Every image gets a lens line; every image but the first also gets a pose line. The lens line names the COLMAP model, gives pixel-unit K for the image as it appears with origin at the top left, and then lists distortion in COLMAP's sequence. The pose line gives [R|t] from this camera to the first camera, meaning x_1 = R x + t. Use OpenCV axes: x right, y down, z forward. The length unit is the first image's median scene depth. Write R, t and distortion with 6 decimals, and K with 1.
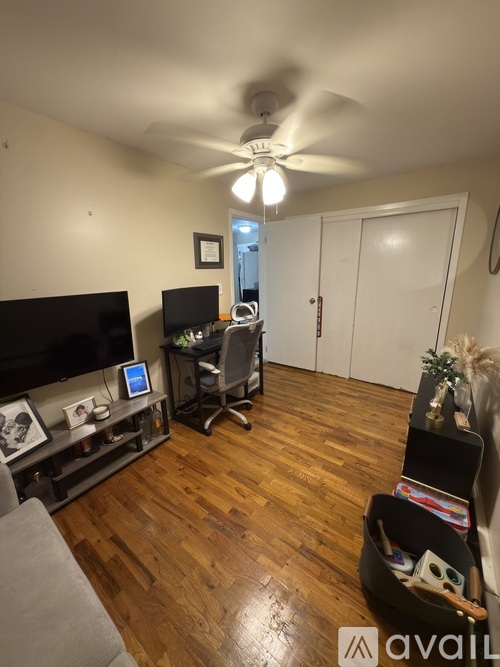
lens RADIAL K [[265.0, 0, 249.6], [0, 265.0, 332.8], [0, 0, 1]] dist [0.000120, 0.000004]
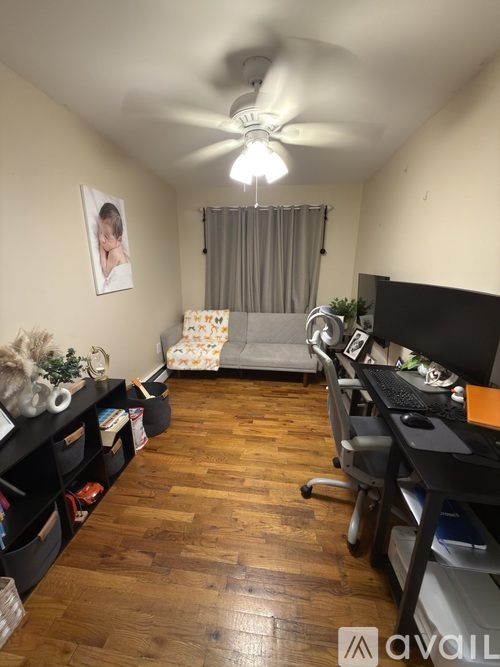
lens RADIAL K [[265.0, 0, 248.8], [0, 265.0, 334.0], [0, 0, 1]] dist [0.000120, 0.000004]
pose [[-0.871832, 0.137200, -0.470198, 0.458064], [-0.106530, 0.883873, 0.455433, -0.341208], [0.478081, 0.447152, -0.755972, 1.506408]]
